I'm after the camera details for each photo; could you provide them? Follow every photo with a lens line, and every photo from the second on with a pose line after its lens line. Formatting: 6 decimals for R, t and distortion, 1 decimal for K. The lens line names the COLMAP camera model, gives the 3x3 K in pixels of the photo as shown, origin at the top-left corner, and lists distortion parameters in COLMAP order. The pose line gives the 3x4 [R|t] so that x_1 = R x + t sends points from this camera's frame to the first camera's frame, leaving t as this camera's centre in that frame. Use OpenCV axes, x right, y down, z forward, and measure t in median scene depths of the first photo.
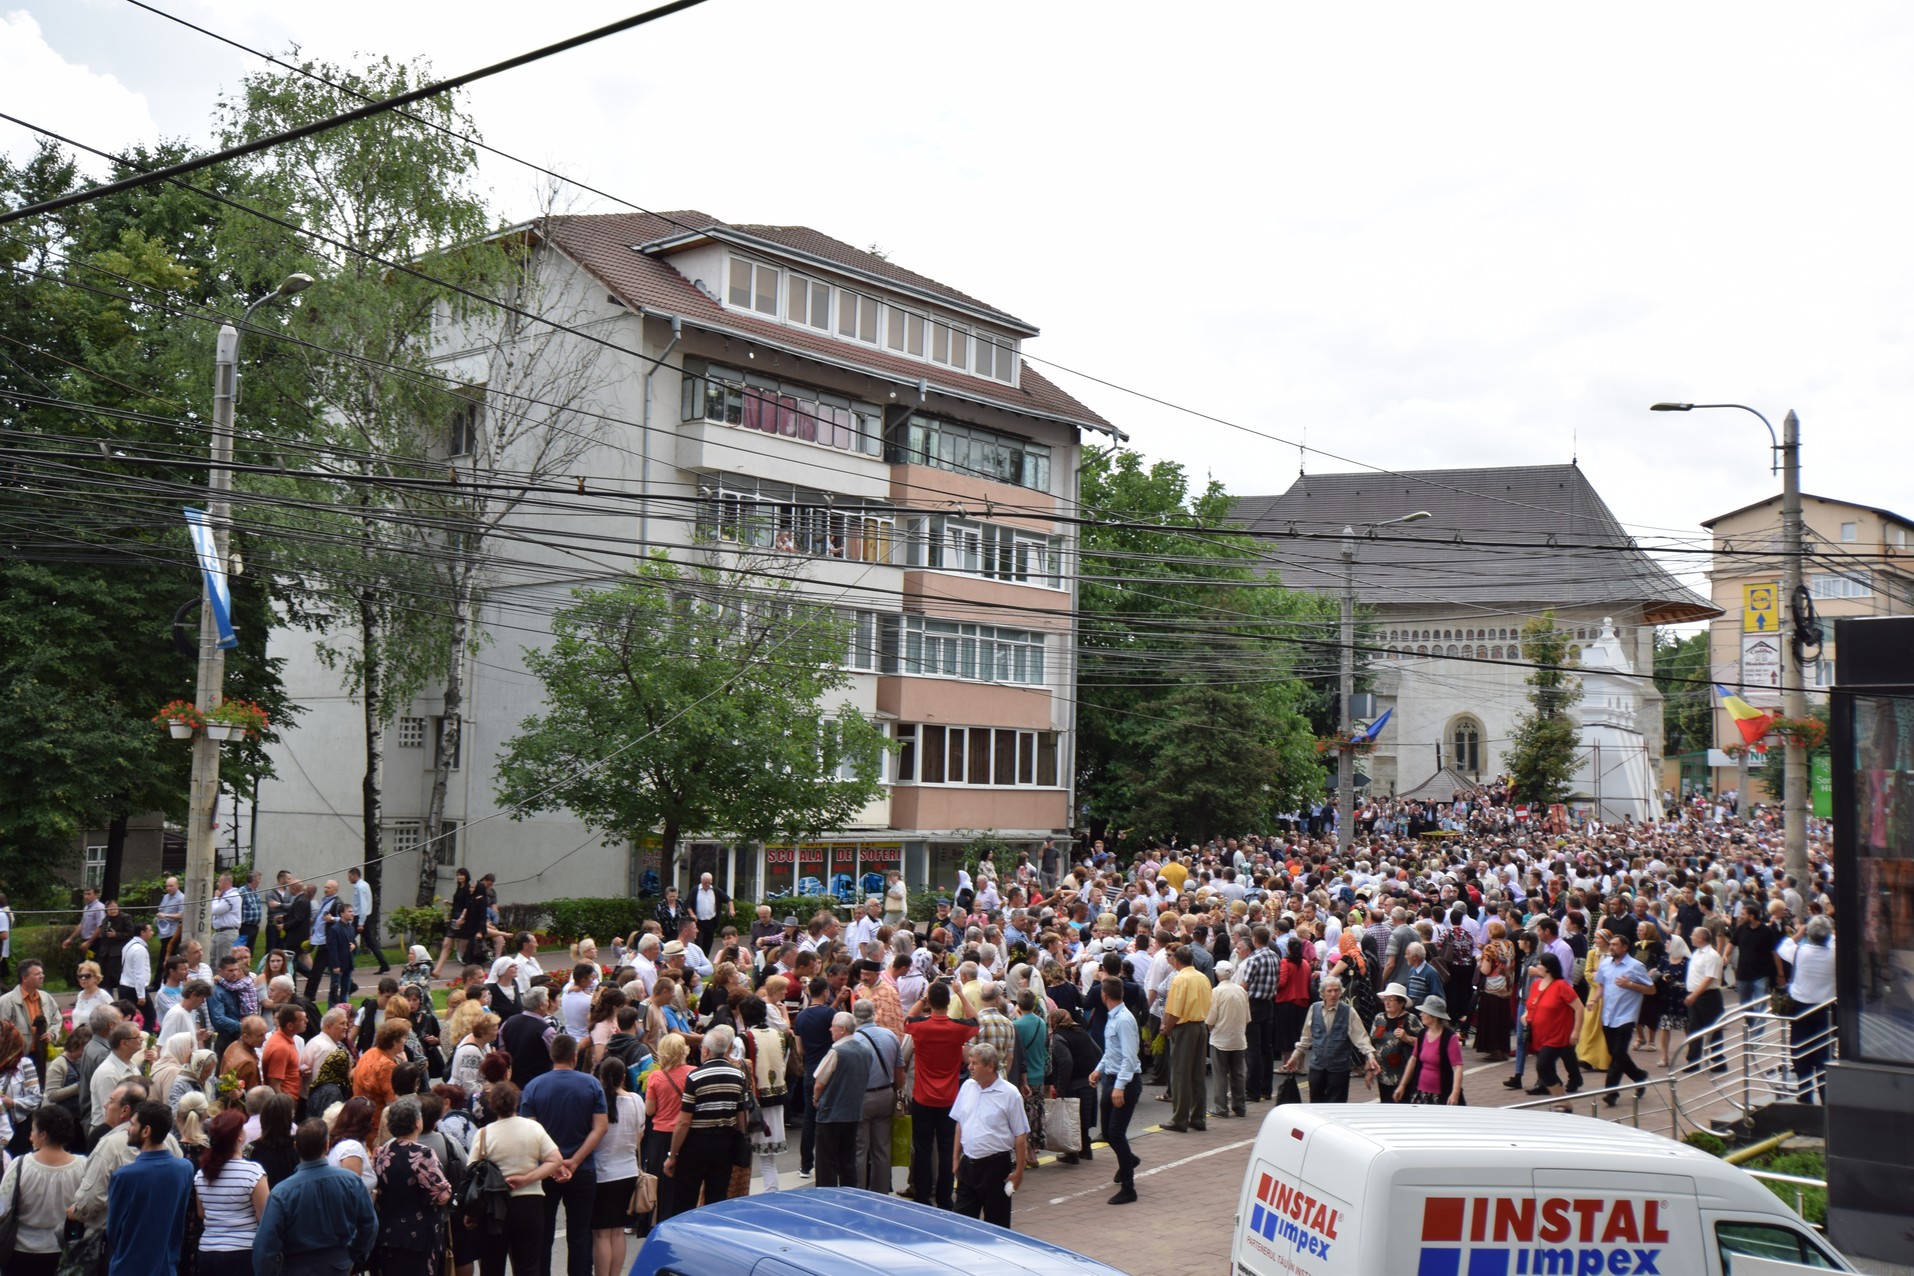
lens RADIAL K [[1931.3, 0, 948.9], [0, 1931.3, 640.1], [0, 0, 1]] dist [0.046791, 0.012920]
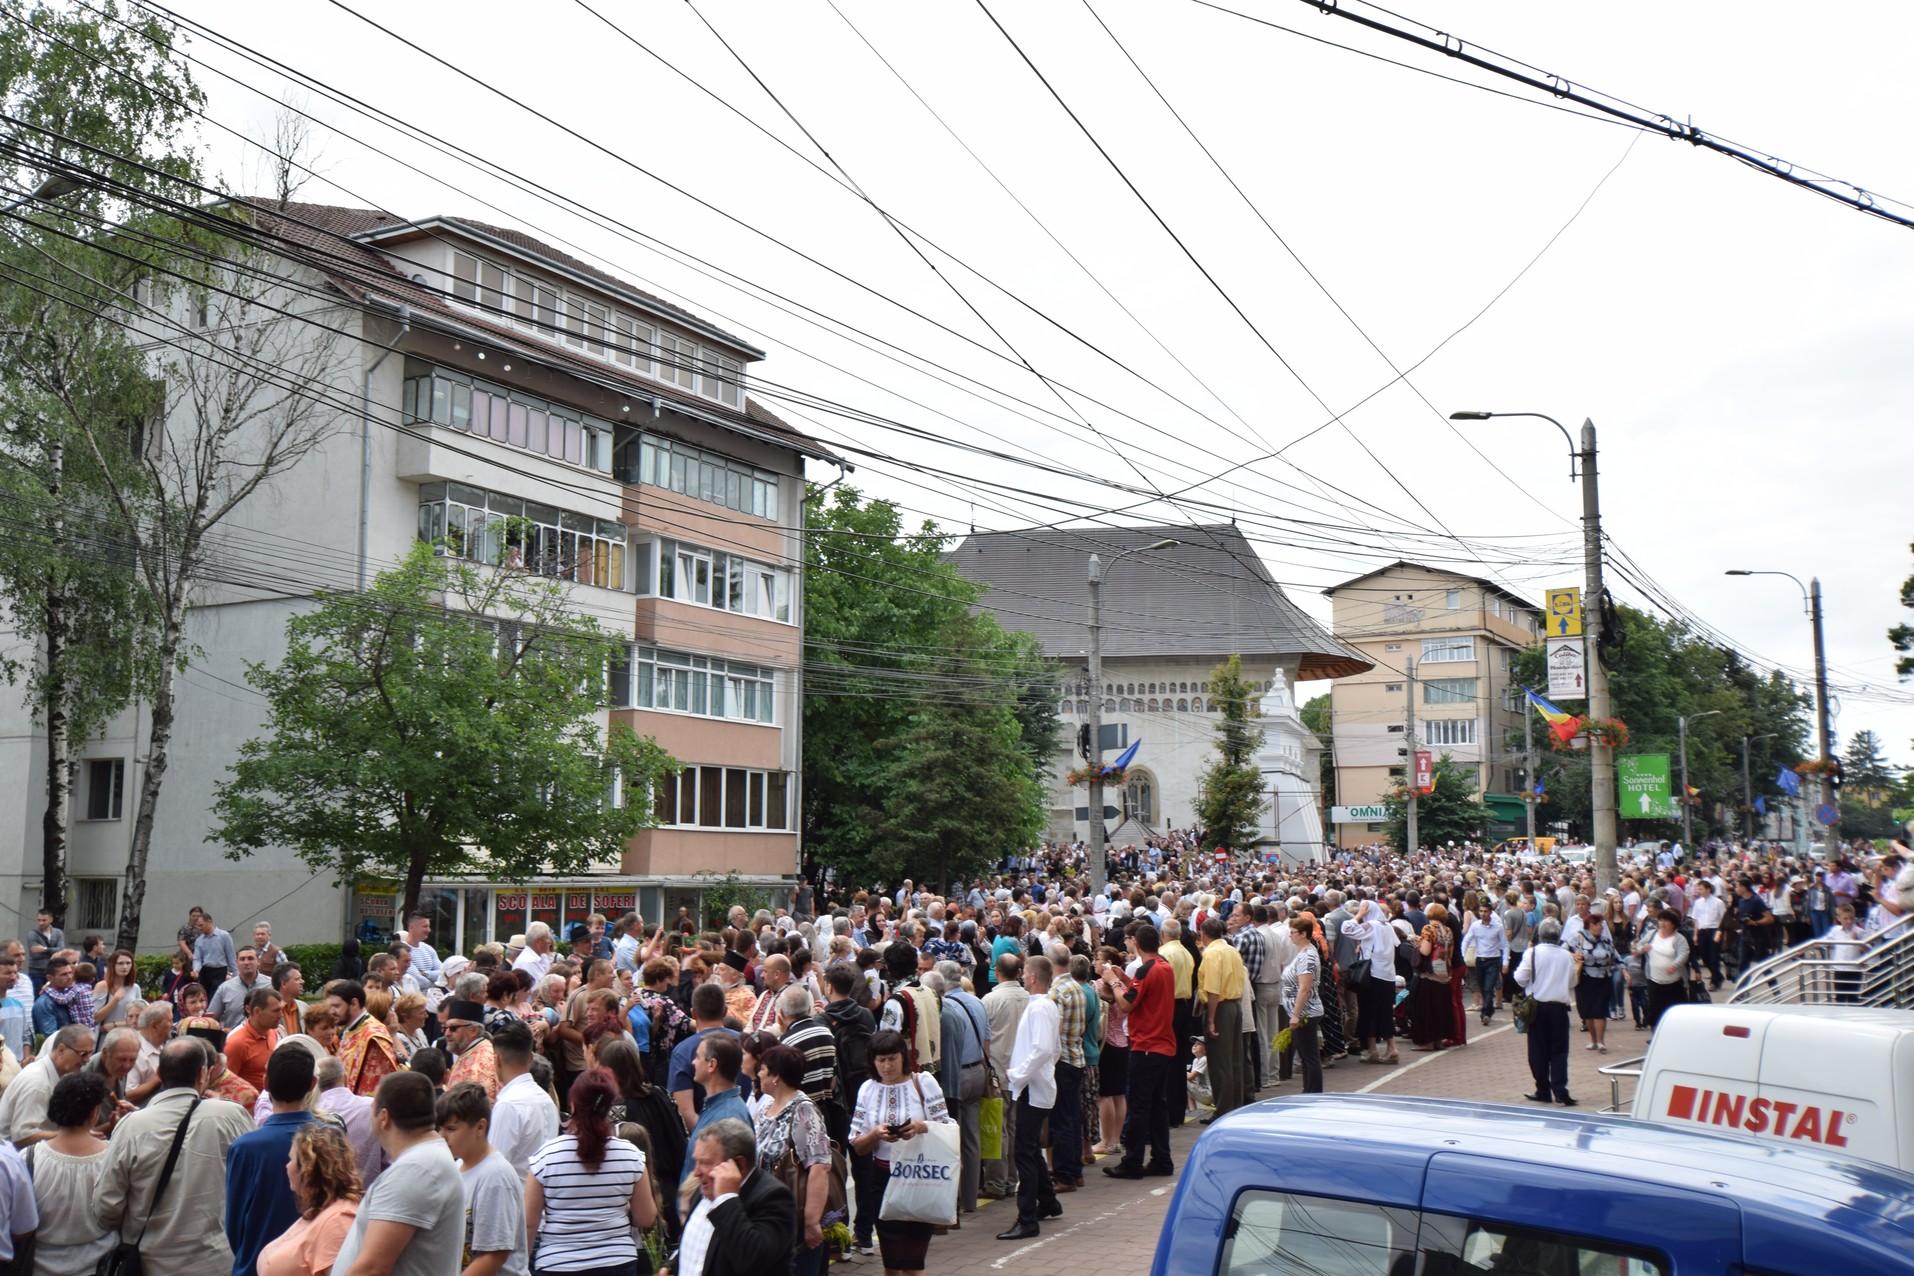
lens RADIAL K [[1931.3, 0, 948.9], [0, 1931.3, 640.1], [0, 0, 1]] dist [0.046791, 0.012920]
pose [[0.978084, 0.003492, 0.208184, -0.069277], [0.005681, 0.999040, -0.043448, 0.026219], [-0.208135, 0.043679, 0.977124, 0.053635]]
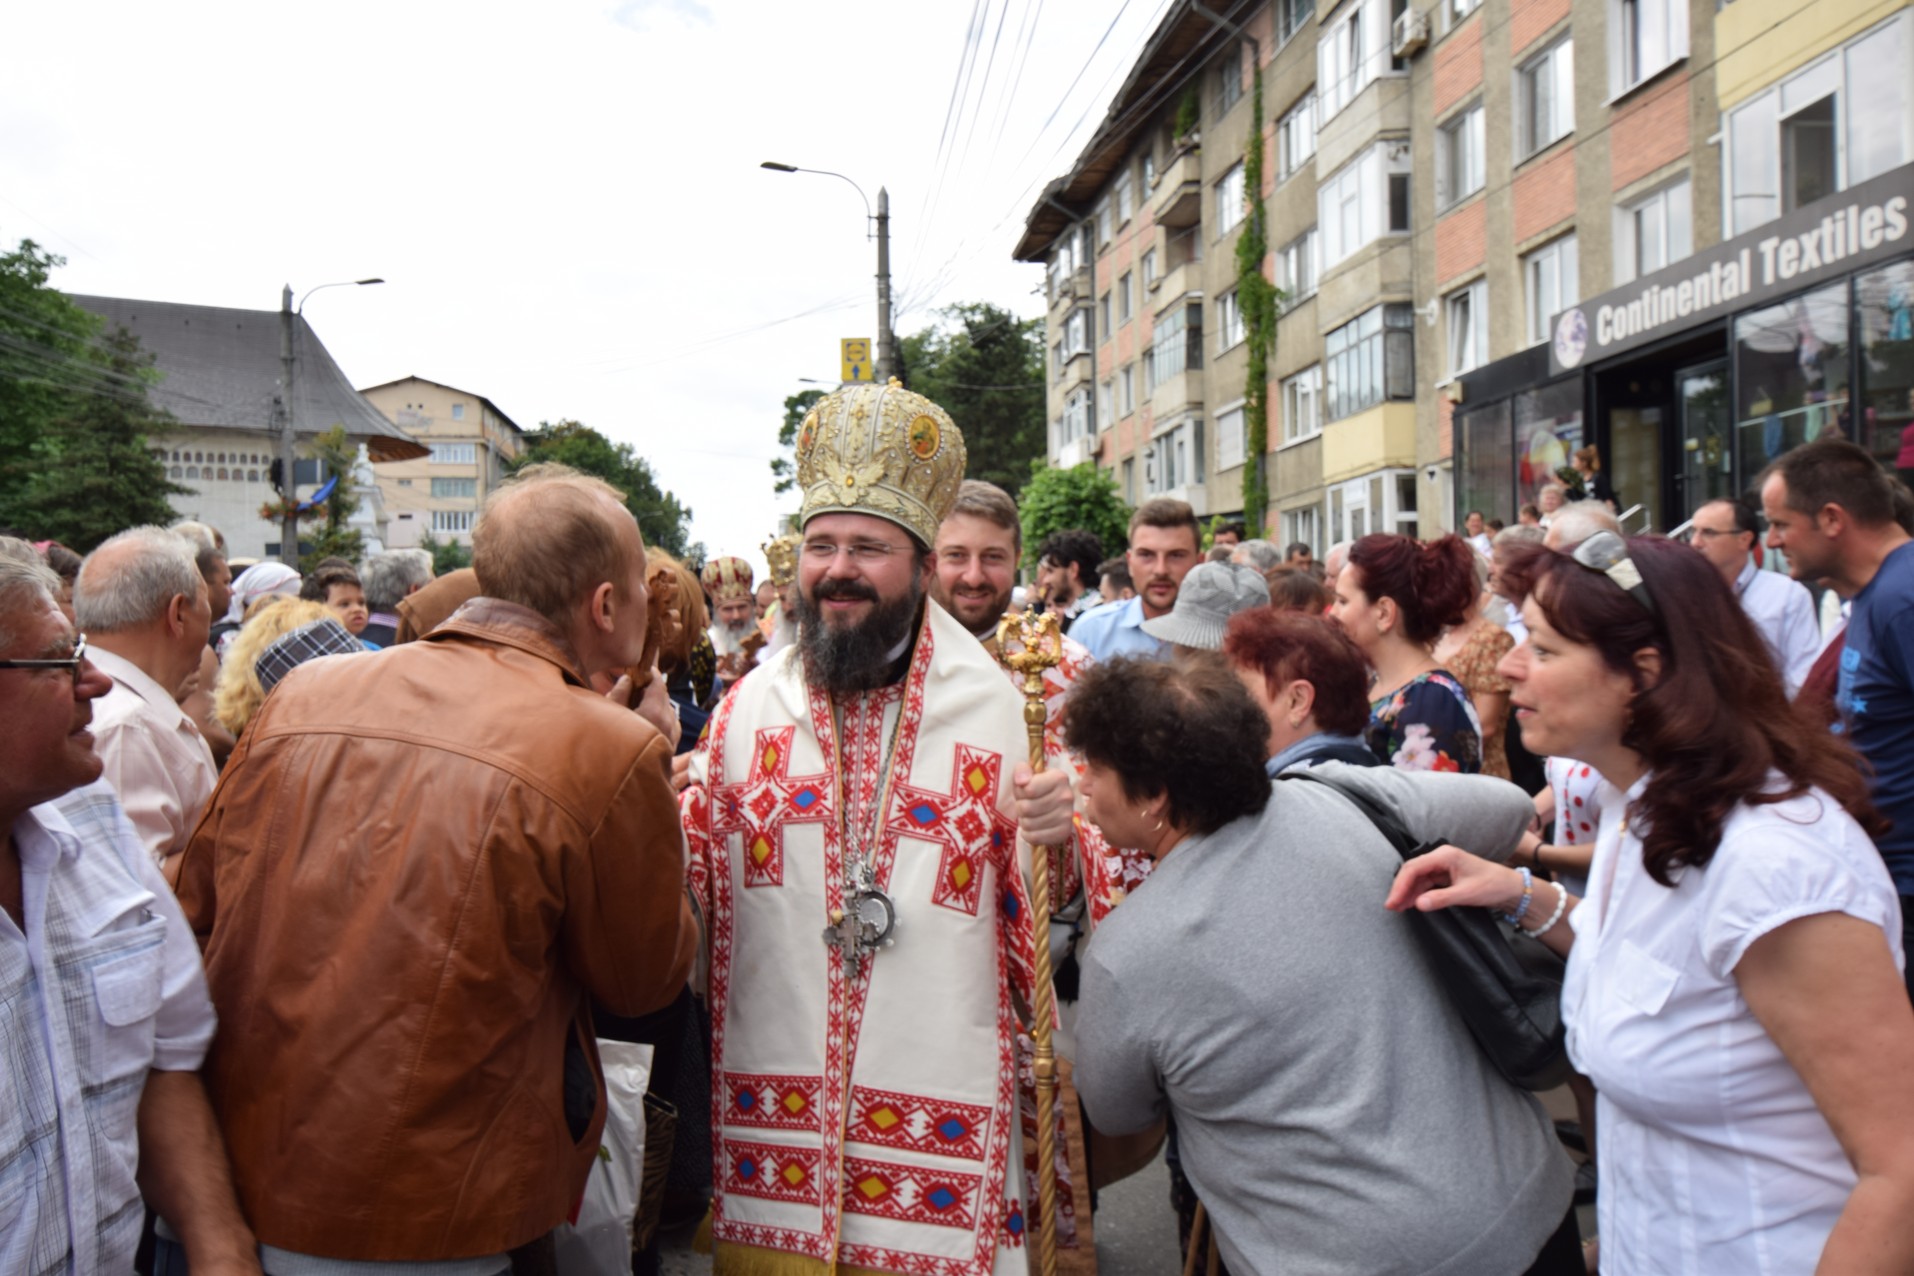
lens RADIAL K [[1455.9, 0, 957.0], [0, 1455.9, 638.0], [0, 0, 1]] dist [0.040431, -0.027378]
pose [[0.660402, -0.025143, 0.750491, -0.120764], [-0.030364, 0.997728, 0.060146, 0.060549], [-0.750298, -0.062508, 0.658138, 0.255619]]
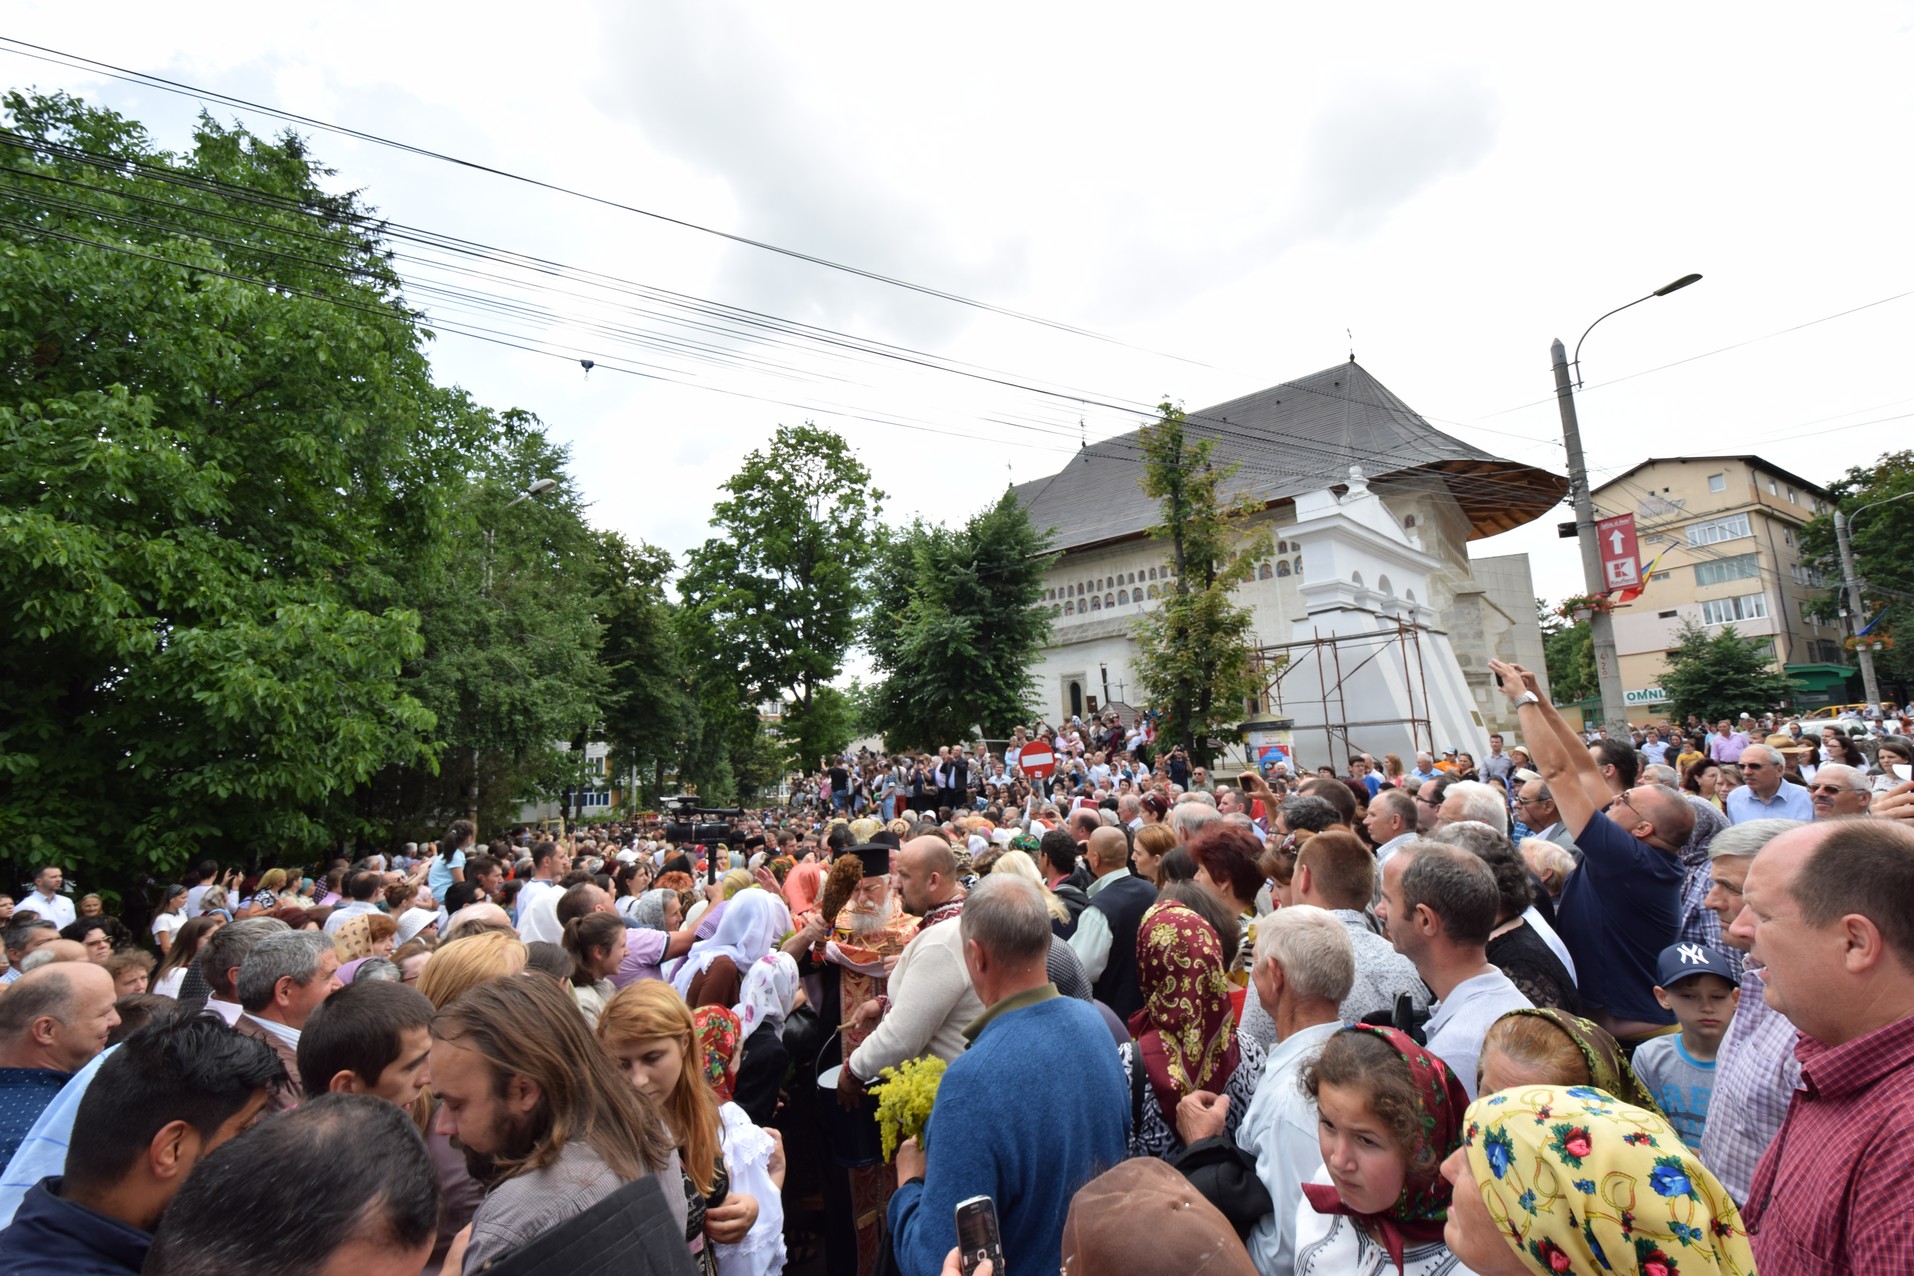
lens RADIAL K [[834.0, 0, 959.5], [0, 834.0, 634.9], [0, 0, 1]] dist [0.005893, -0.017088]
pose [[0.950505, -0.110377, -0.290442, 0.436403], [0.083326, 0.991086, -0.103950, 0.102442], [0.299327, 0.074604, 0.951230, 1.042375]]
